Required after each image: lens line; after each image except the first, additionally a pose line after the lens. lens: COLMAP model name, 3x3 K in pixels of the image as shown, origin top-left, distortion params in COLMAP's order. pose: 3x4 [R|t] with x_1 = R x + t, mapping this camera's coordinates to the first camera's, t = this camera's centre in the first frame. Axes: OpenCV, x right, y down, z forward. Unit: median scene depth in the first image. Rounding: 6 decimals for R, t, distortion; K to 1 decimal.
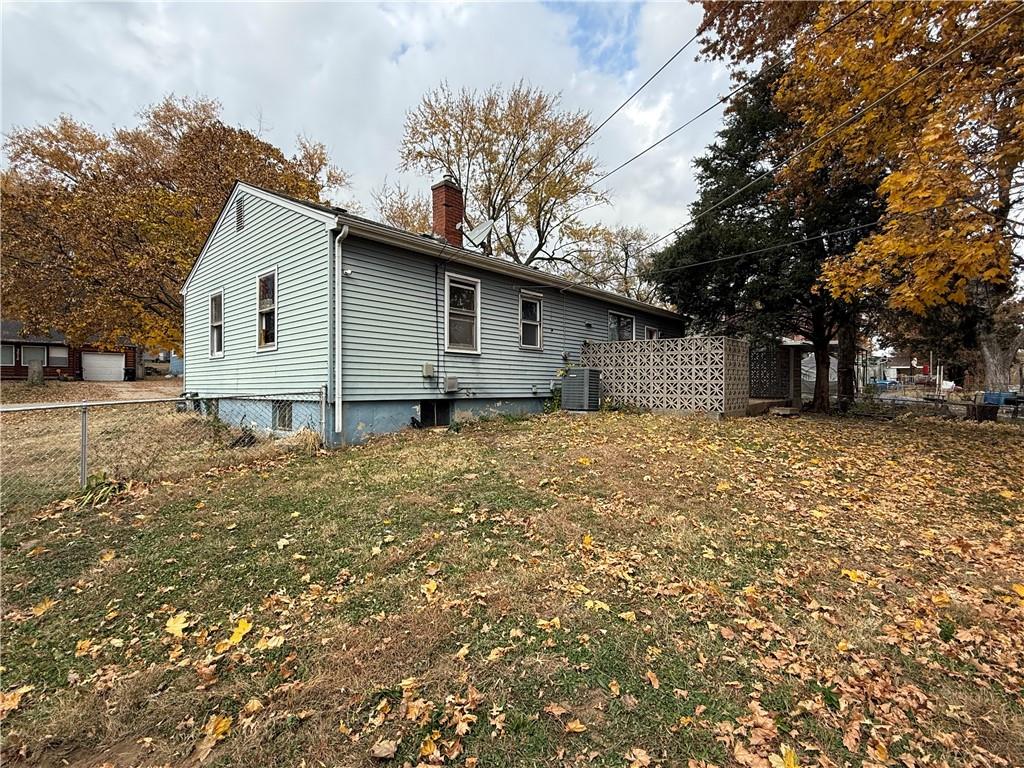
lens RADIAL K [[476.8, 0, 510.4], [0, 476.8, 385.5], [0, 0, 1]] dist [0.001692, 0.000045]
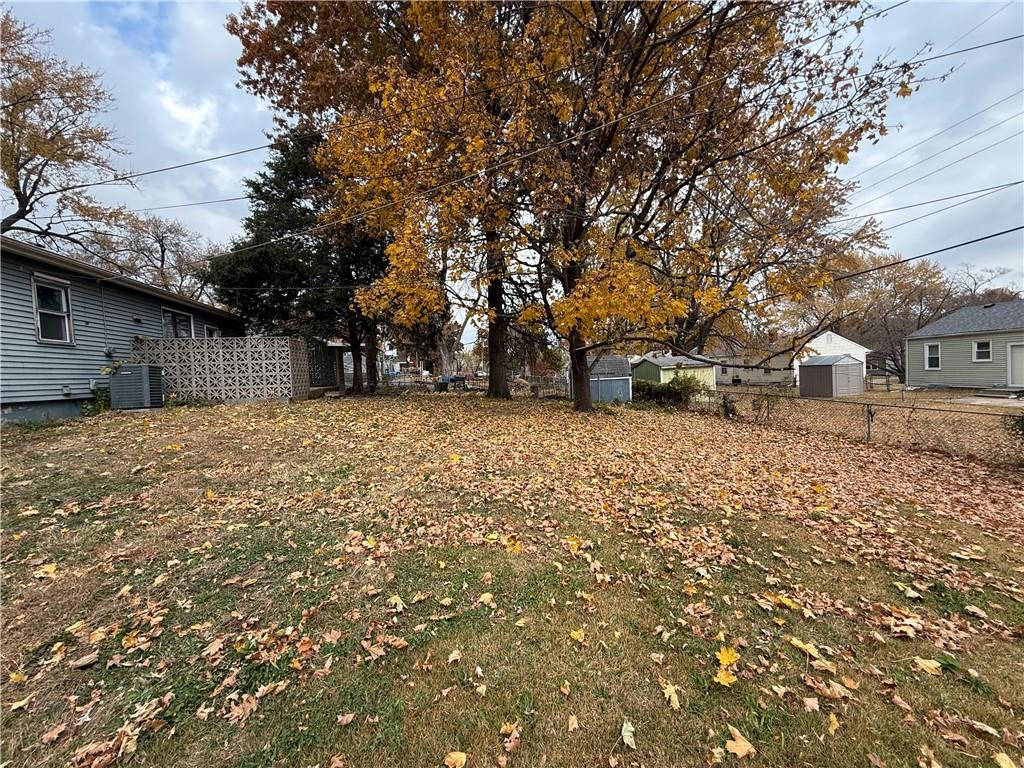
lens RADIAL K [[407.8, 0, 509.8], [0, 407.8, 385.0], [0, 0, 1]] dist [-0.002135, 0.000211]
pose [[0.586235, -0.057961, 0.808065, -0.075887], [0.050047, 0.998123, 0.035285, 0.012882], [-0.808594, 0.019755, 0.588035, -0.090985]]
